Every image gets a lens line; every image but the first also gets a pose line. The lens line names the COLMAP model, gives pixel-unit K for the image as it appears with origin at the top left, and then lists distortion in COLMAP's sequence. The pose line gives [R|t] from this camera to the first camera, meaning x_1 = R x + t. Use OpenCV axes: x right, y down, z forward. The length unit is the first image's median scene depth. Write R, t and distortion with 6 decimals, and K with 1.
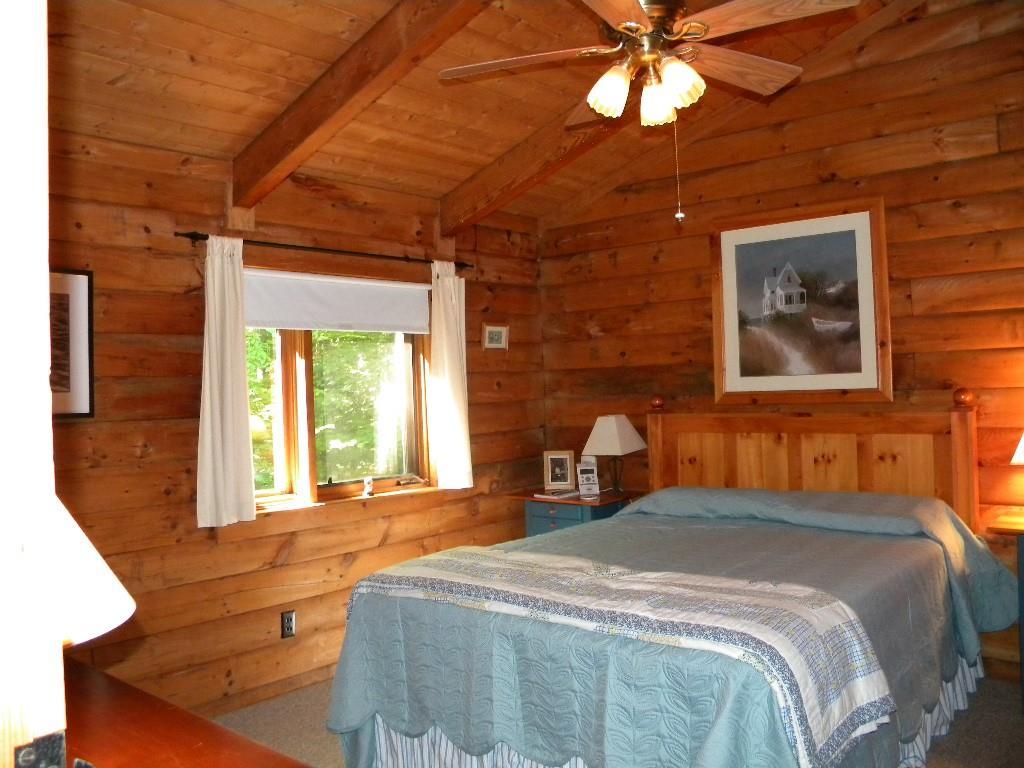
lens RADIAL K [[842.5, 0, 511.2], [0, 842.5, 362.7], [0, 0, 1]] dist [-0.189082, 0.149706]
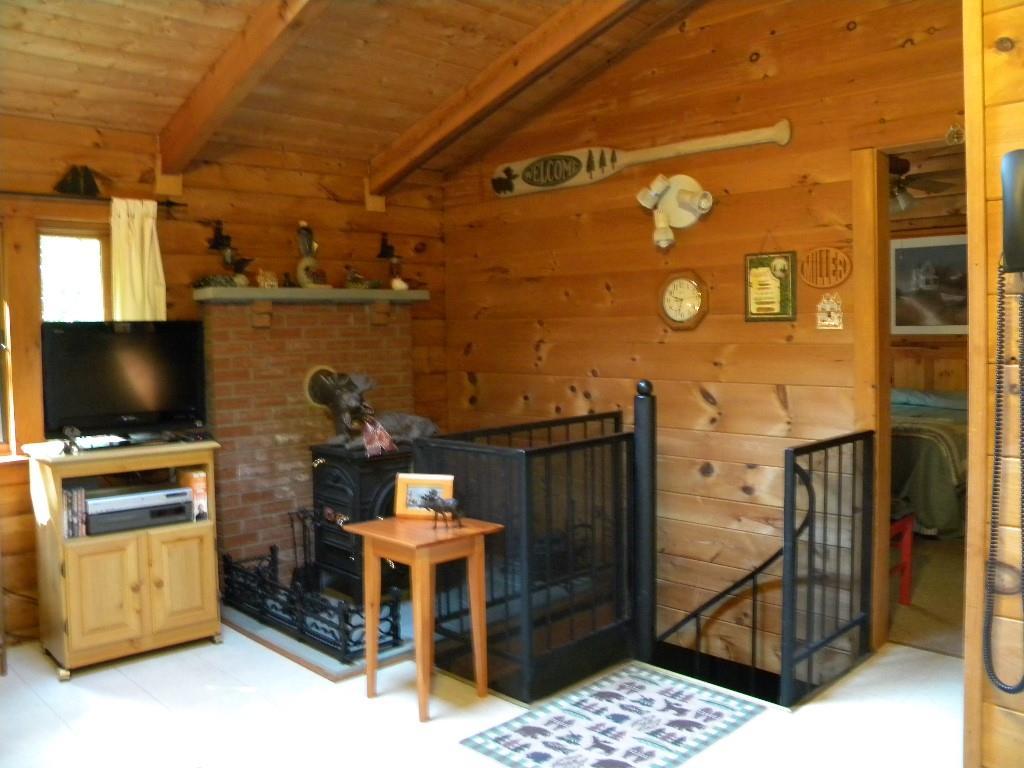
lens RADIAL K [[842.5, 0, 511.2], [0, 842.5, 362.7], [0, 0, 1]] dist [-0.189082, 0.149706]
pose [[0.996903, 0.027054, -0.073844, -0.406288], [-0.023233, 0.998370, 0.052126, 0.024497], [0.075134, -0.050249, 0.995907, -0.768191]]
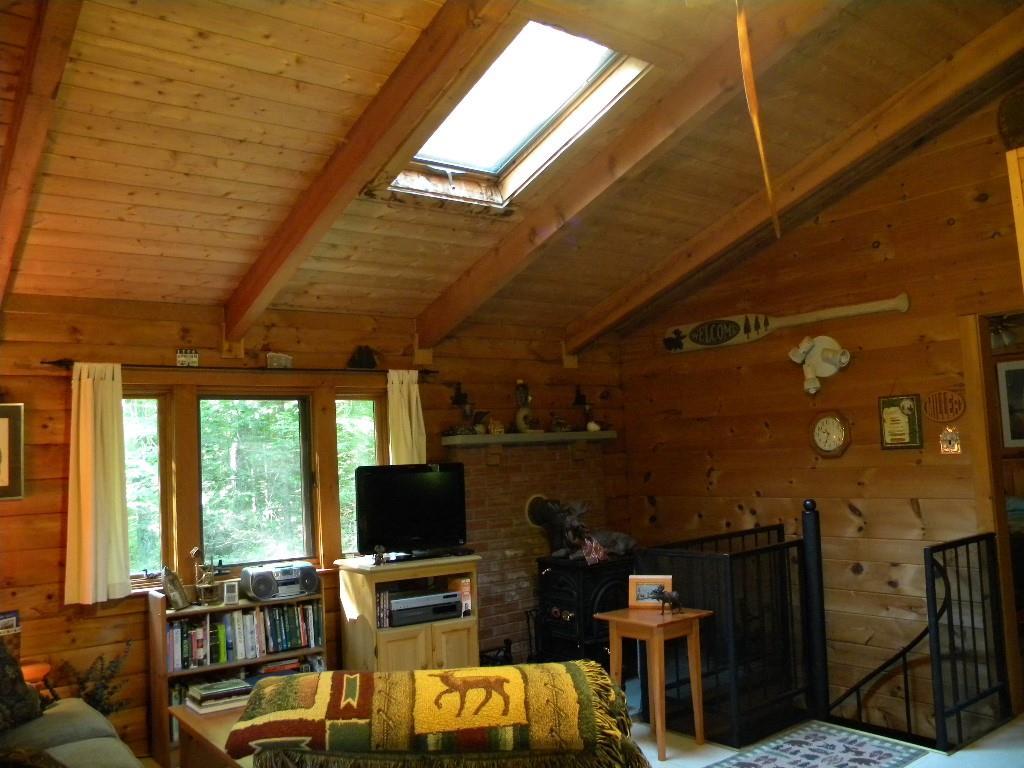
lens RADIAL K [[842.5, 0, 511.2], [0, 842.5, 362.7], [0, 0, 1]] dist [-0.189082, 0.149706]
pose [[0.980022, -0.021651, -0.197707, -0.634155], [0.004223, 0.996098, -0.088152, -0.040814], [0.198845, 0.085556, 0.976289, -1.492046]]
